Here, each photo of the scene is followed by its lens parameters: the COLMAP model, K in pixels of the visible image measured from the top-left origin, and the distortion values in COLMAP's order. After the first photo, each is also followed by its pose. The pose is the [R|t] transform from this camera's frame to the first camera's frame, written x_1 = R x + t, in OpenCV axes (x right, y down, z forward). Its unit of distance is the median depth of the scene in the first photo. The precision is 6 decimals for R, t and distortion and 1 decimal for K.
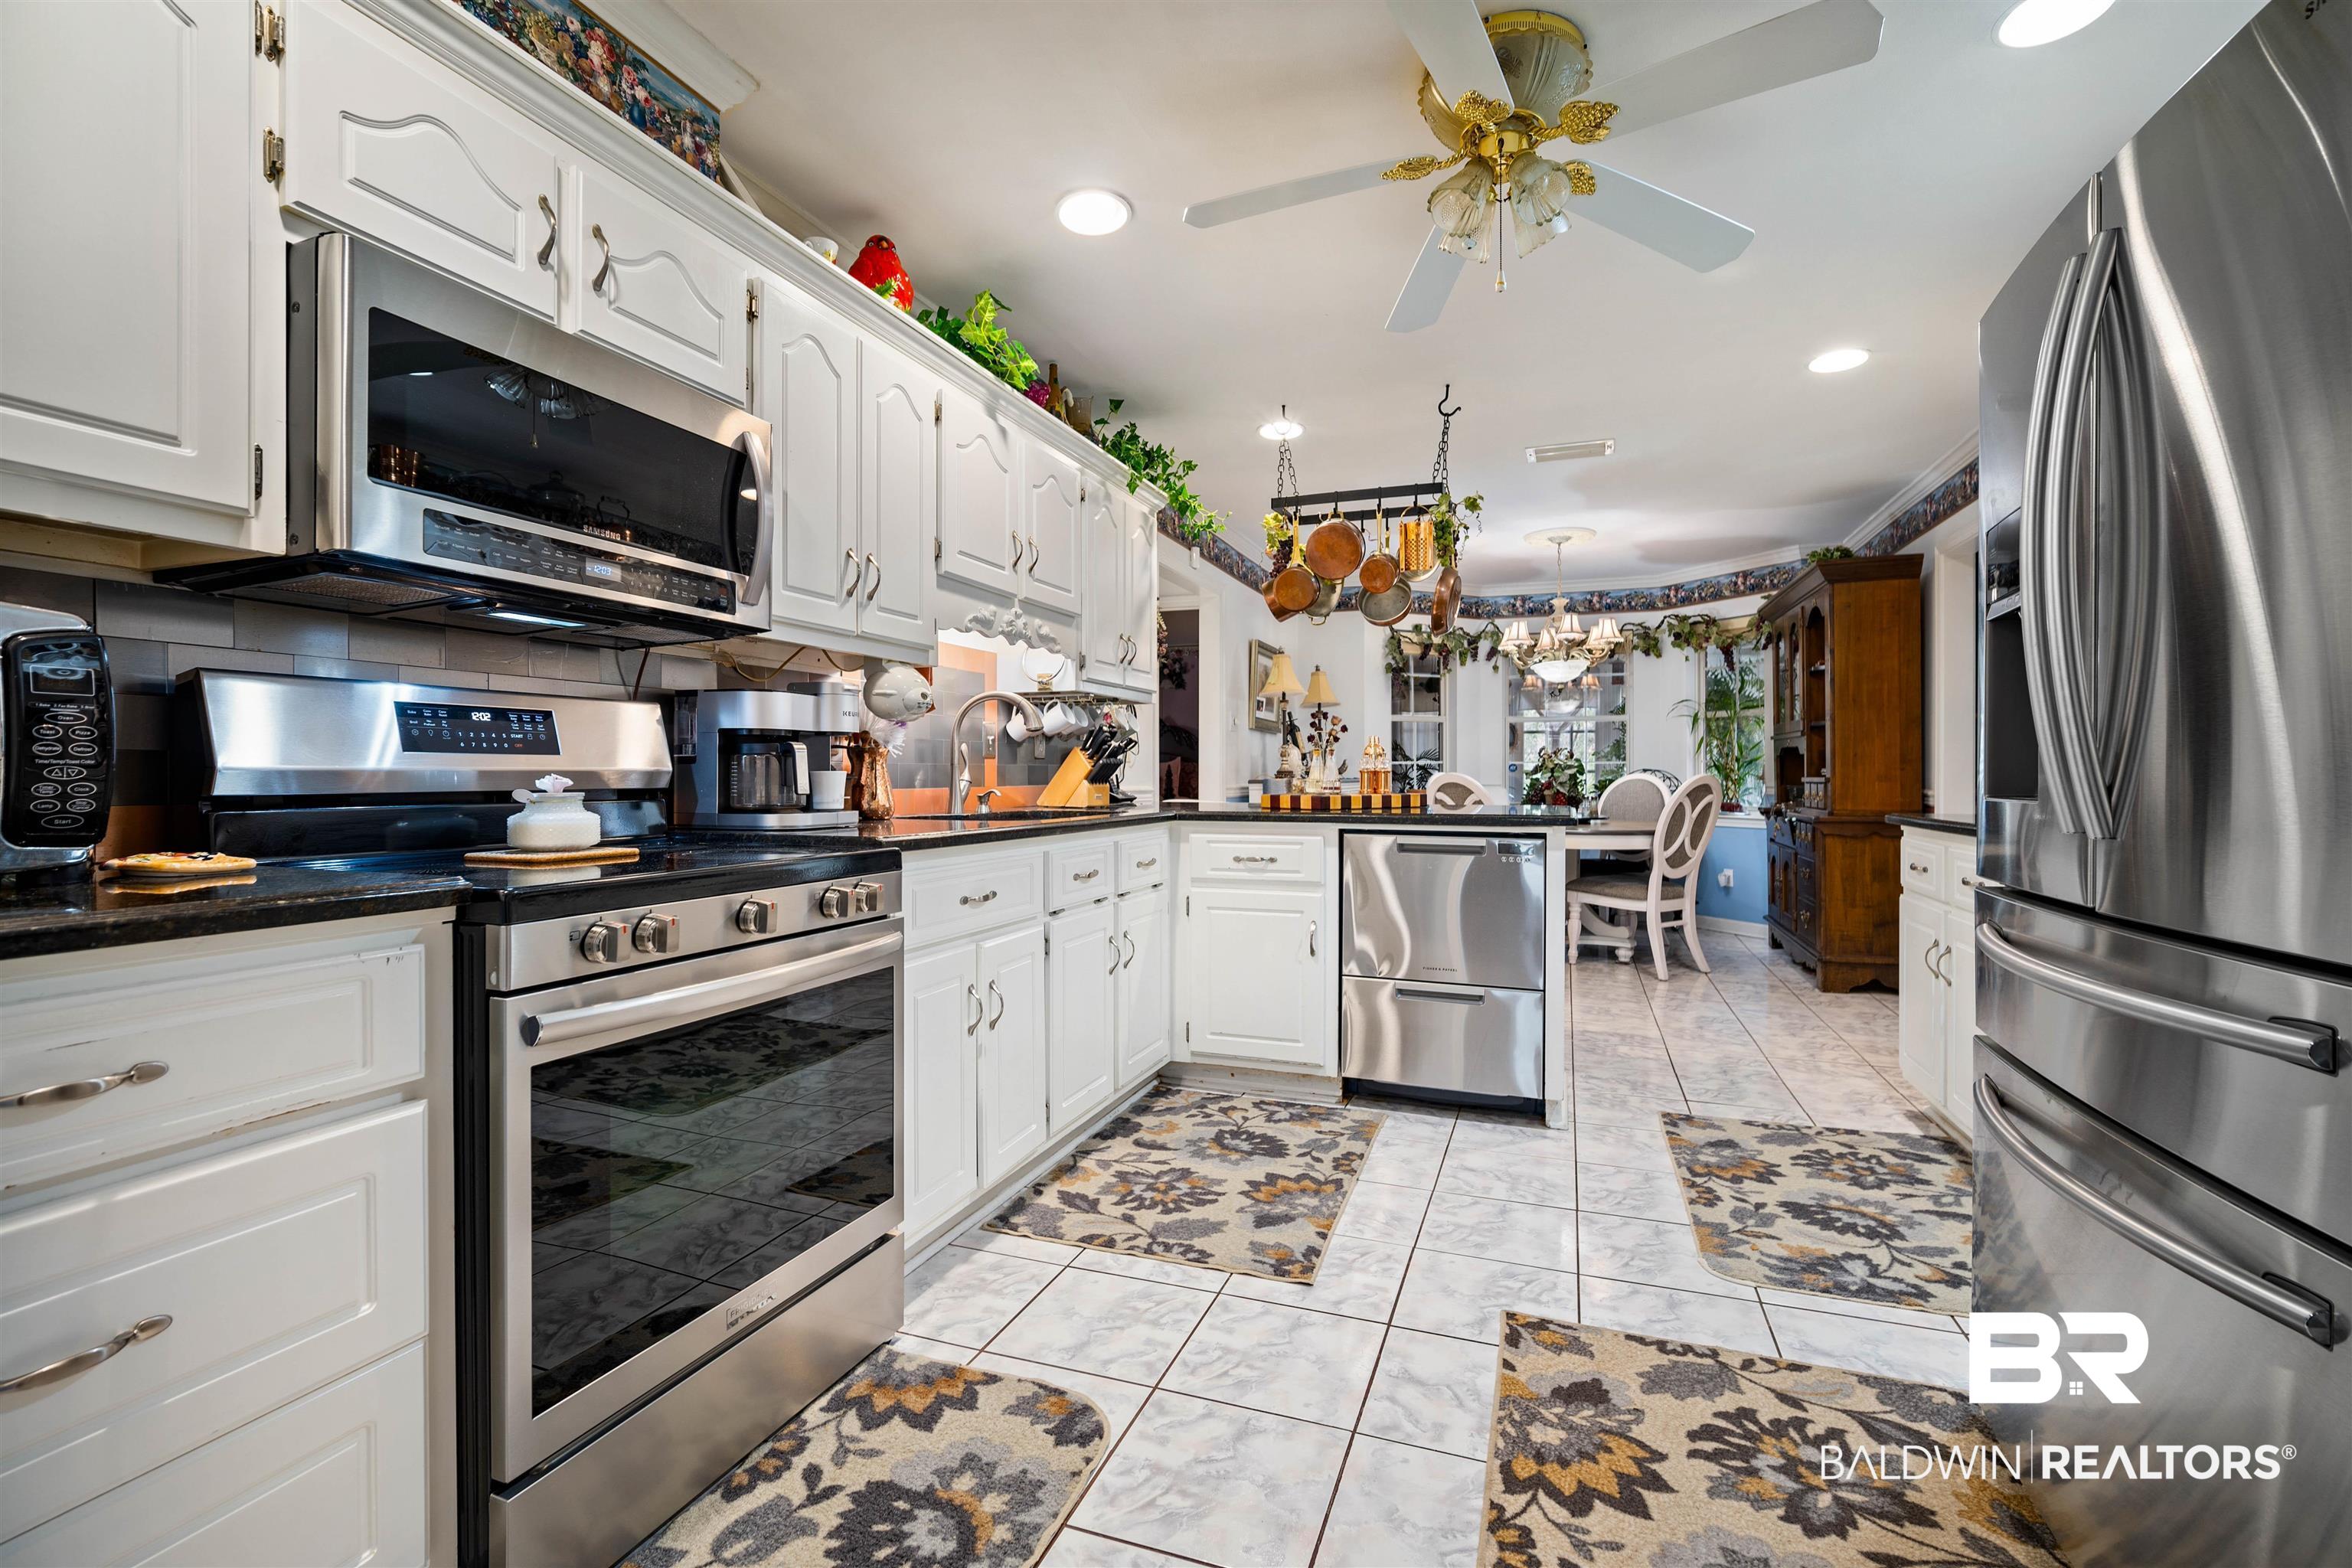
lens RADIAL K [[1027.8, 0, 1176.8], [0, 1027.8, 786.6], [0, 0, 1]] dist [-0.016711, 0.005181]
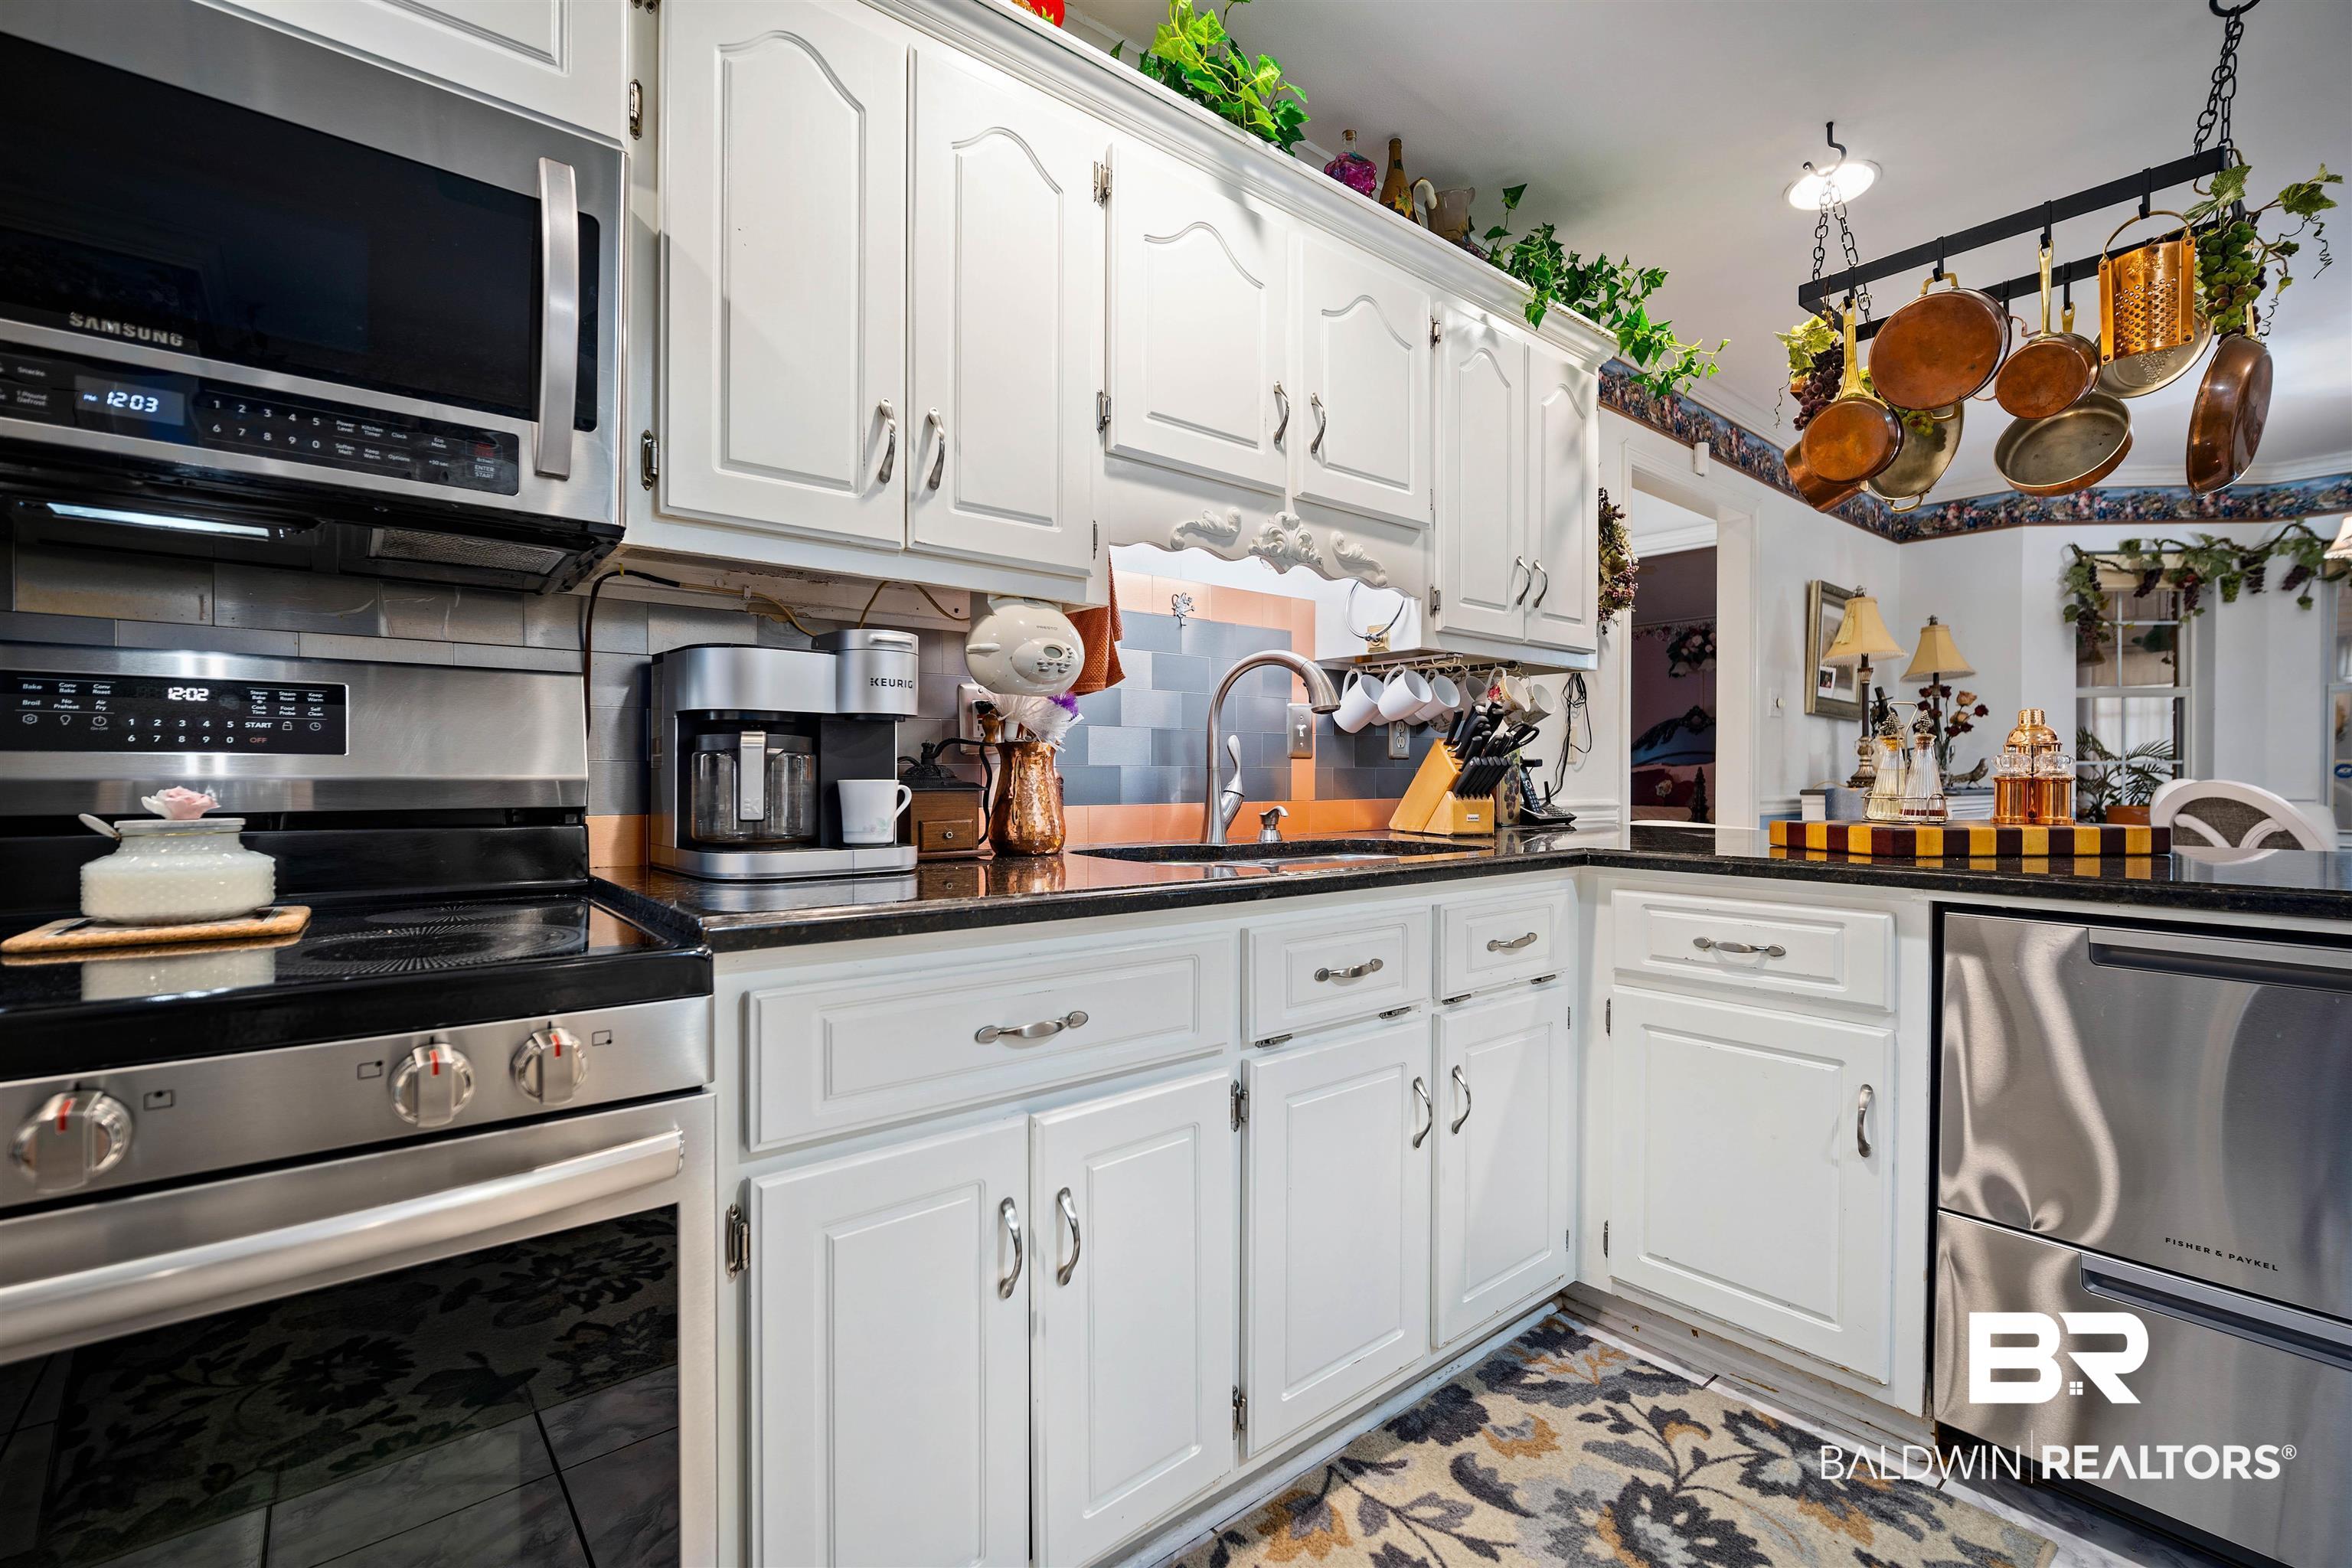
lens RADIAL K [[1027.8, 0, 1184.5], [0, 1027.8, 788.7], [0, 0, 1]] dist [-0.016711, 0.005181]
pose [[0.871283, 0.007374, -0.490725, 0.082357], [-0.007897, 0.999968, 0.001006, -0.008212], [0.490717, 0.002999, 0.871314, 0.393255]]
